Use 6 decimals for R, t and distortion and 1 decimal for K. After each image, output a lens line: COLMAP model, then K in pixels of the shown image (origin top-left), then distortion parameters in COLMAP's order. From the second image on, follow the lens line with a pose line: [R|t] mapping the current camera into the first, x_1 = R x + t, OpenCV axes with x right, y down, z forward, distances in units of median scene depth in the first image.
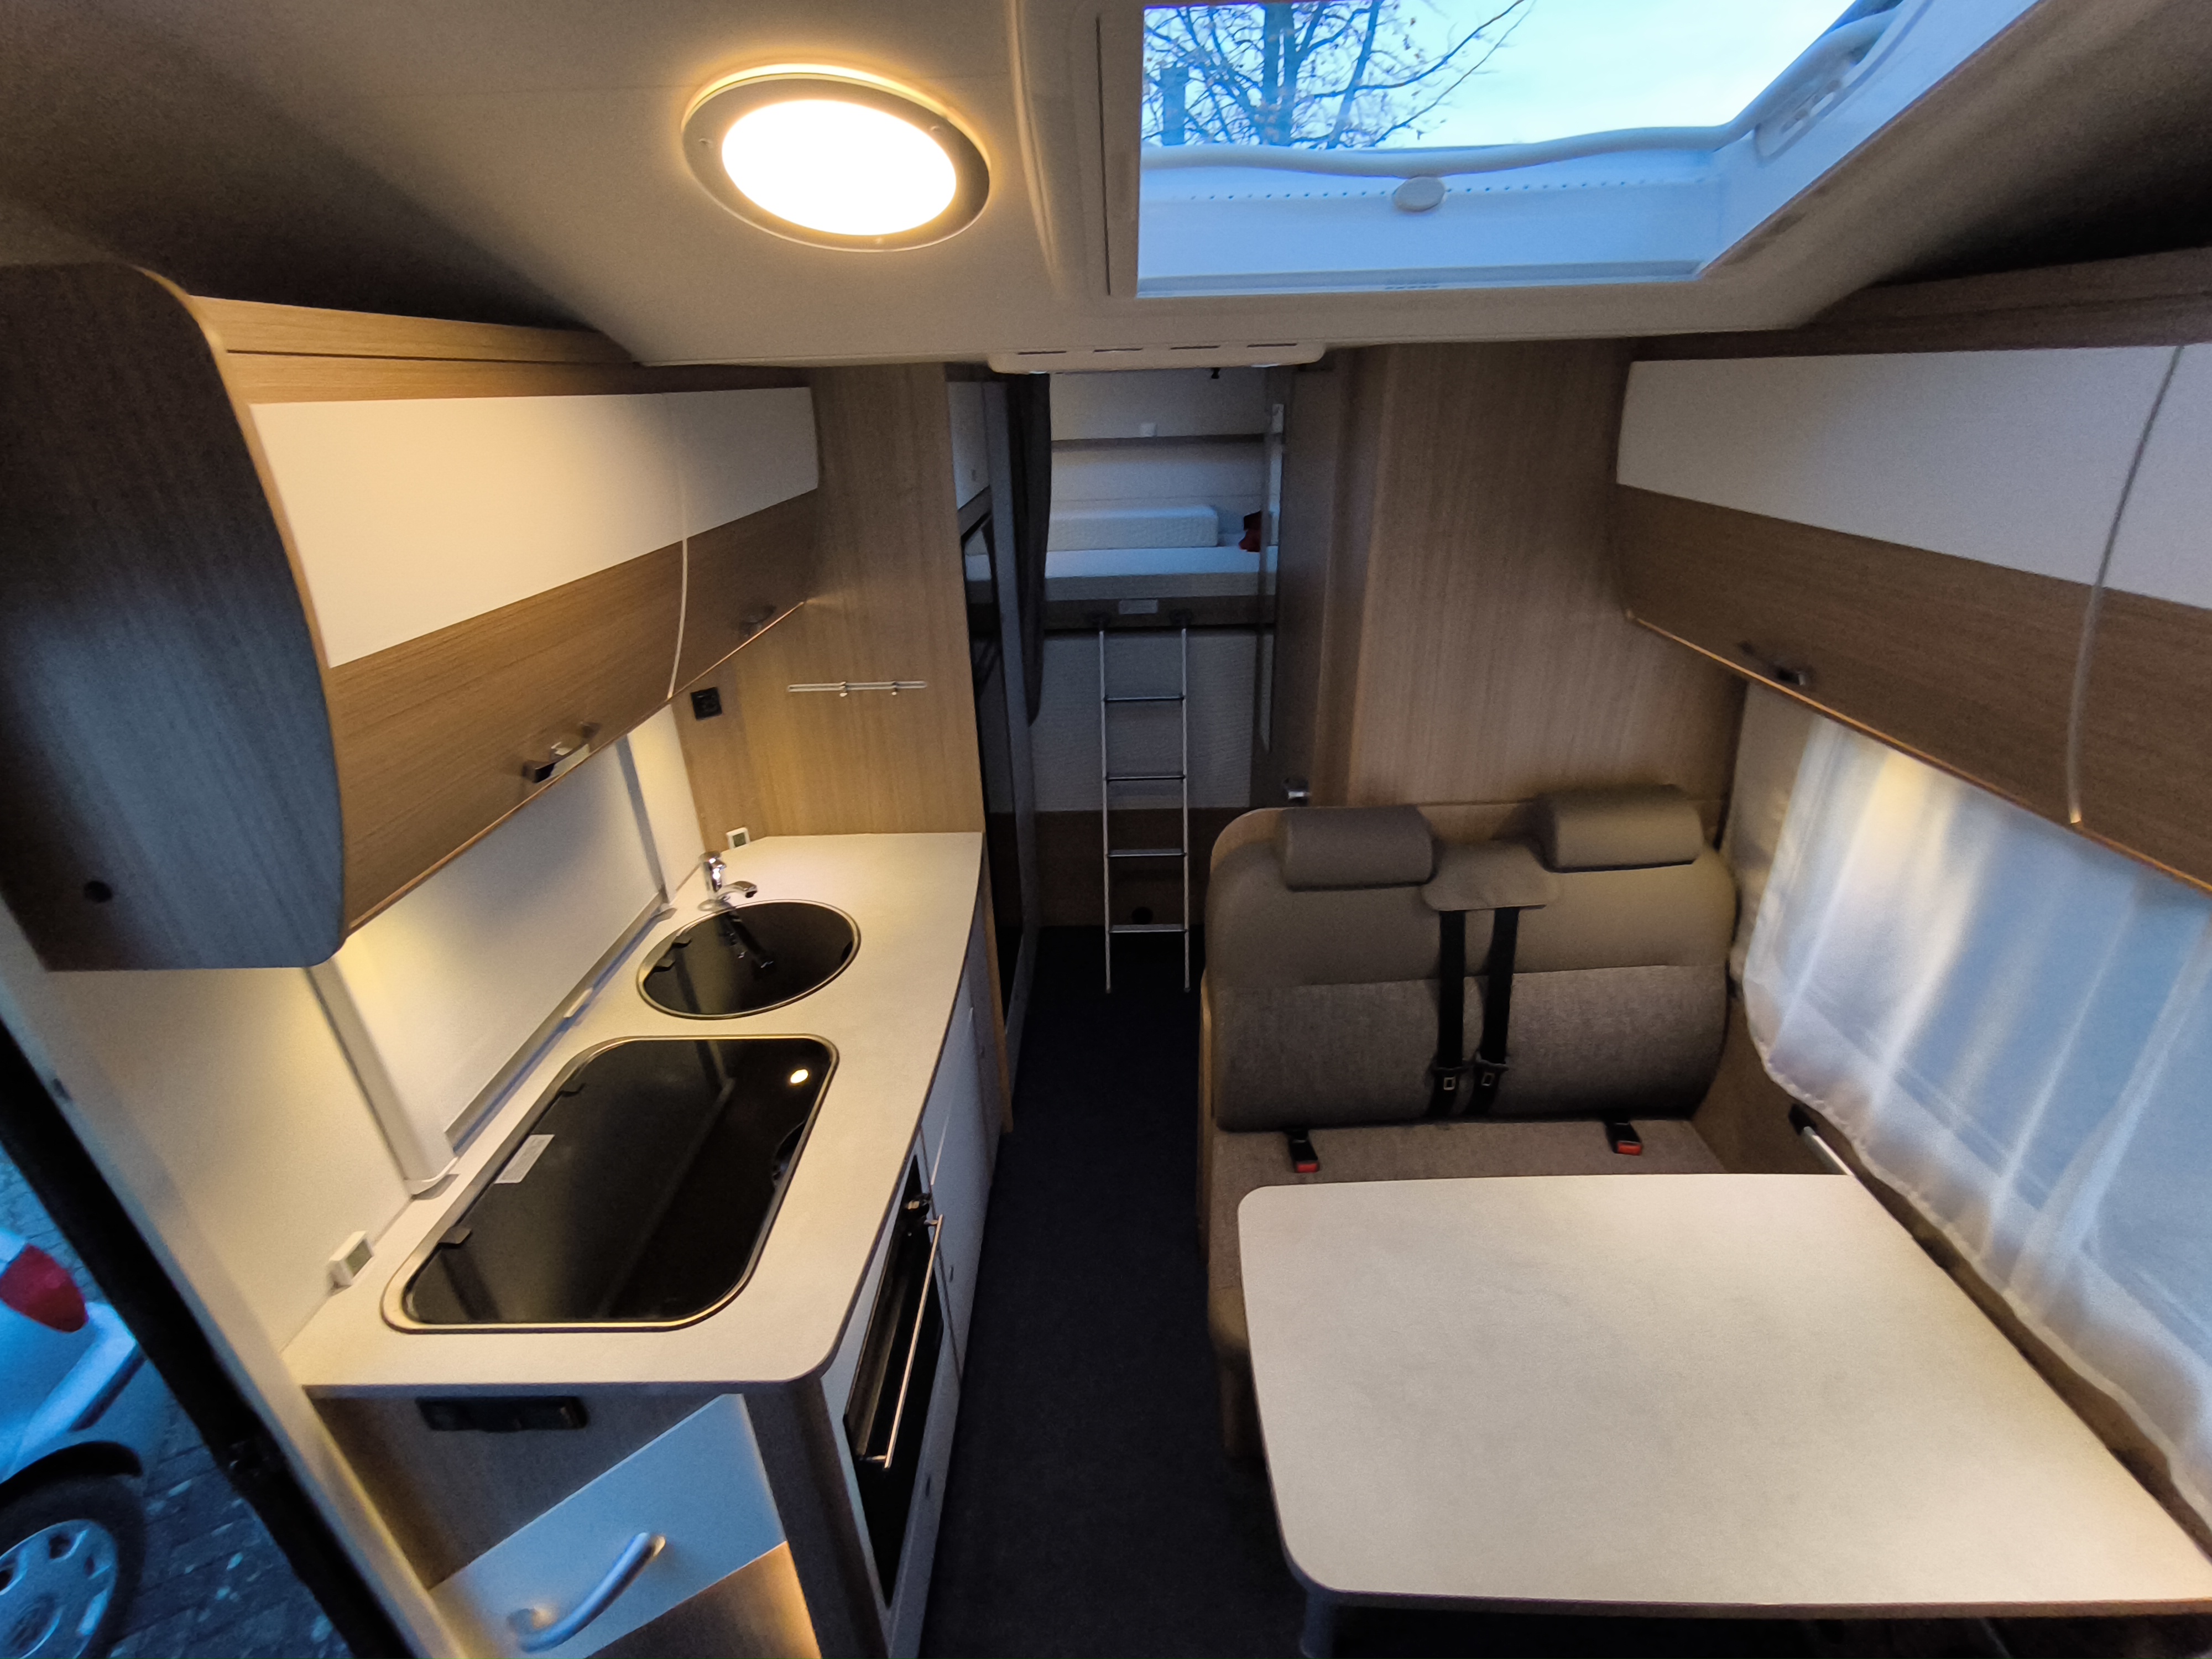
lens RADIAL K [[952.7, 0, 1109.3], [0, 952.7, 826.0], [0, 0, 1]] dist [-0.029691, 0.021597]
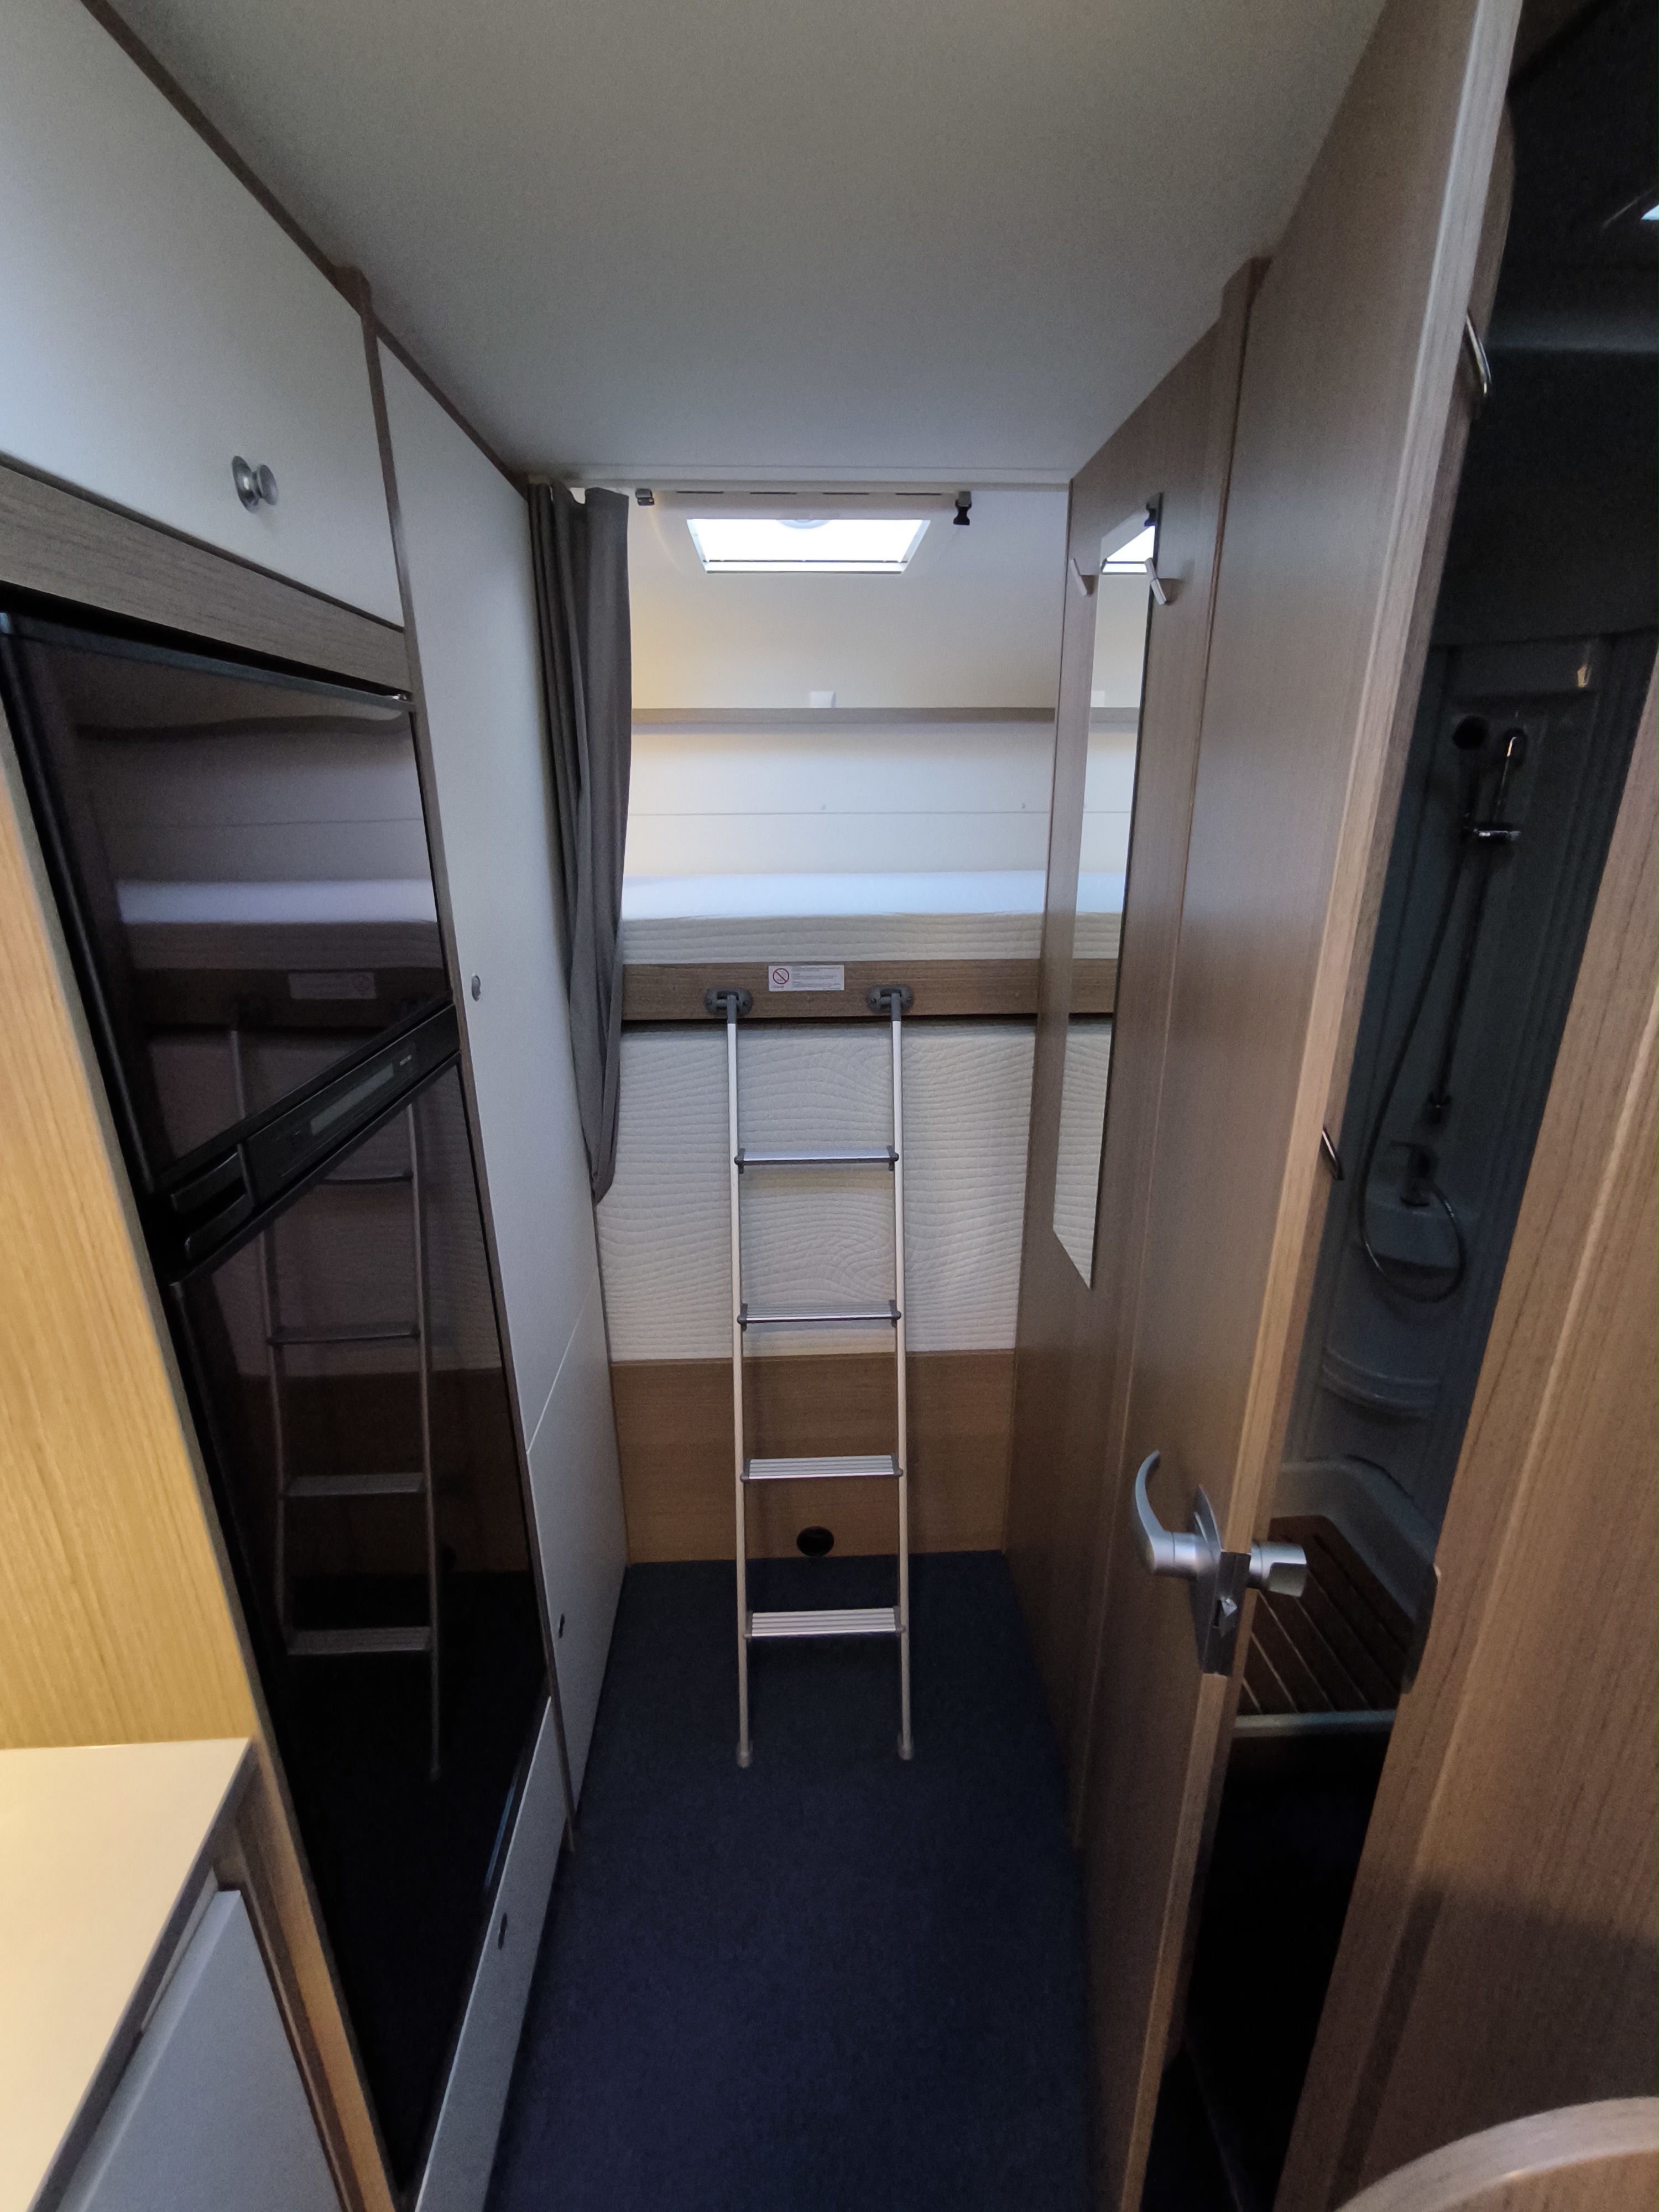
lens RADIAL K [[952.7, 0, 833.0], [0, 952.7, 1108.4], [0, 0, 1]] dist [-0.029691, 0.021597]
pose [[0.997904, 0.001825, 0.064686, 0.020940], [0.005804, 0.993049, -0.117560, -0.171891], [-0.064451, 0.117689, 0.990957, 0.852604]]
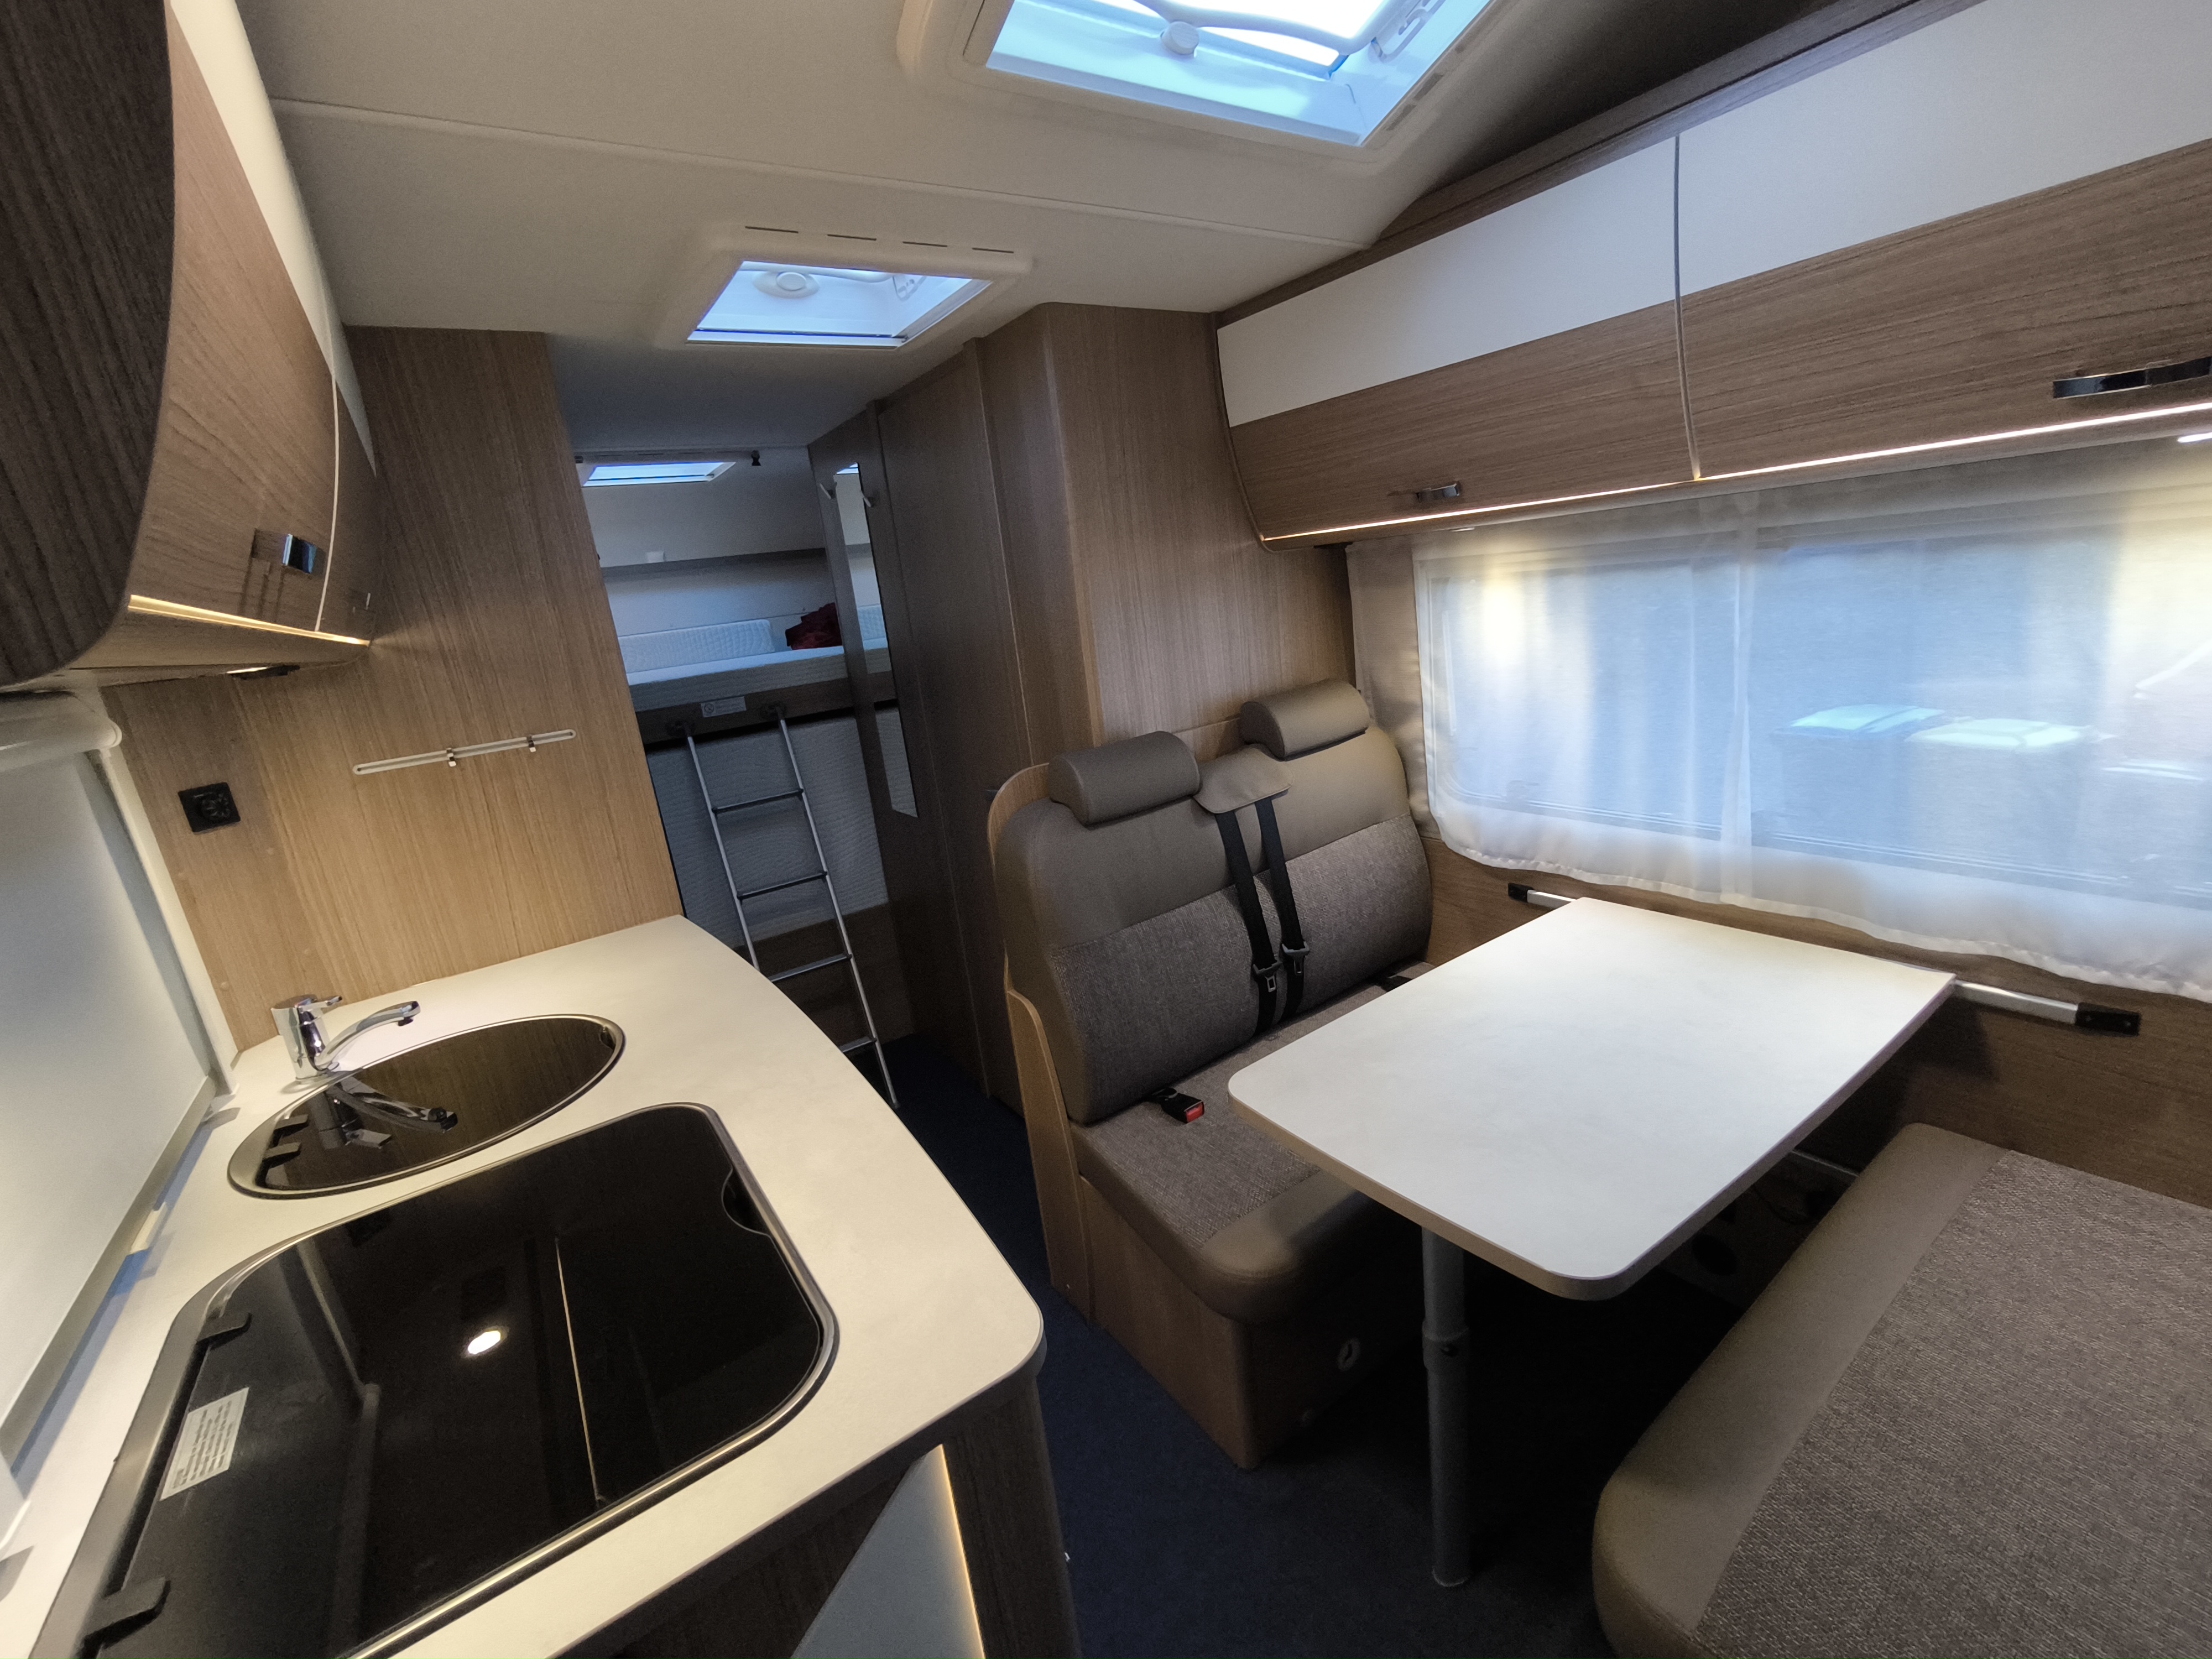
lens RADIAL K [[952.7, 0, 1109.3], [0, 952.7, 826.0], [0, 0, 1]] dist [-0.029691, 0.021597]
pose [[0.812738, -0.211411, 0.542920, -0.310696], [0.331036, 0.934381, -0.131707, 0.194235], [-0.479450, 0.286769, 0.829392, 0.188144]]
